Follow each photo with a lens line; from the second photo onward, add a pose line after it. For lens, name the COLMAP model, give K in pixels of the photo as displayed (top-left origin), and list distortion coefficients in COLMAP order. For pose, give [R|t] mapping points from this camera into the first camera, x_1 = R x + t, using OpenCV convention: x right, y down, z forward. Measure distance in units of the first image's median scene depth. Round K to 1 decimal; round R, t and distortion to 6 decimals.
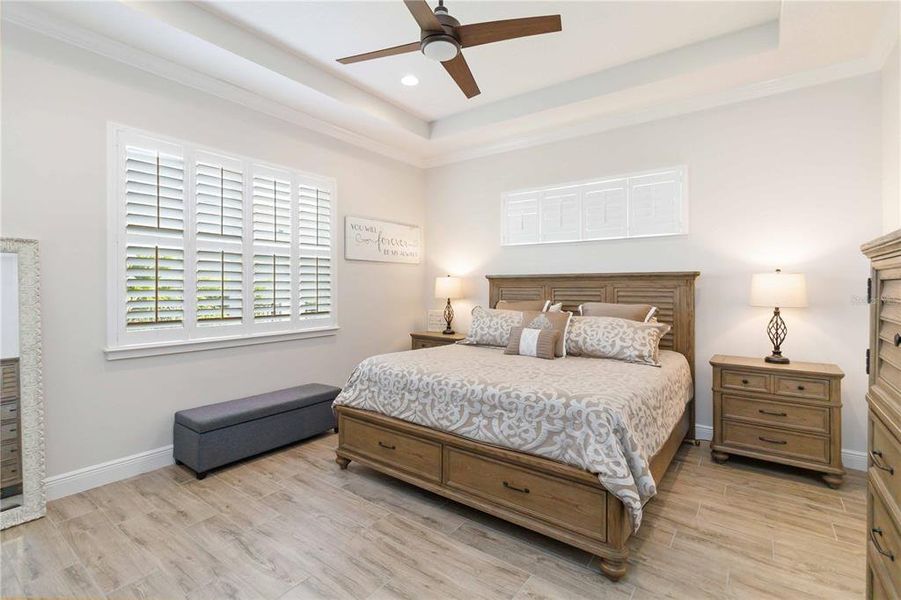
lens RADIAL K [[415.5, 0, 455.0], [0, 415.5, 289.1], [0, 0, 1]] dist [0.000540, 0.000025]
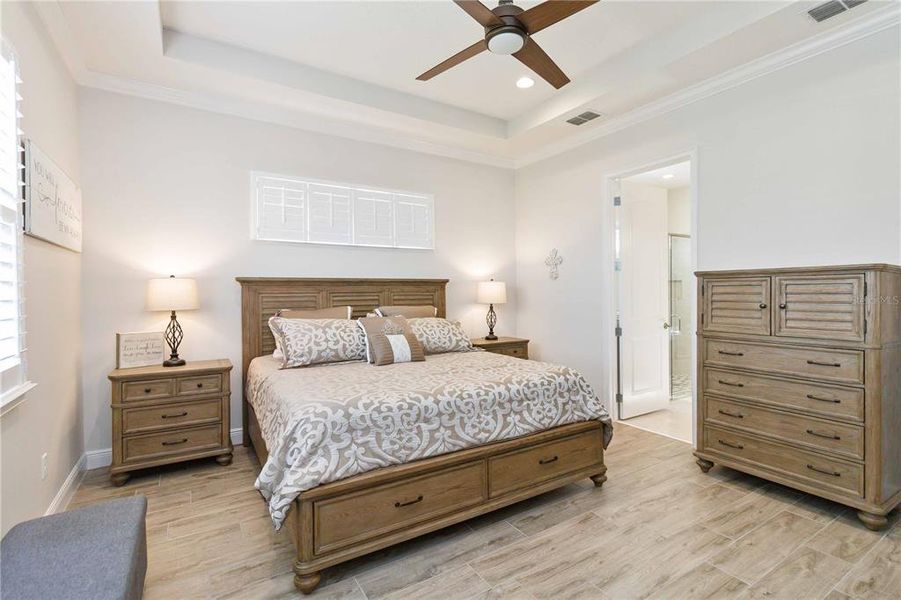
lens RADIAL K [[421.6, 0, 451.2], [0, 421.6, 293.4], [0, 0, 1]] dist [0.001734, 0.000538]
pose [[0.373799, -0.009949, 0.927456, -0.863965], [0.012761, 0.999903, 0.005583, -0.005893], [-0.927422, 0.009748, 0.373890, 0.653242]]
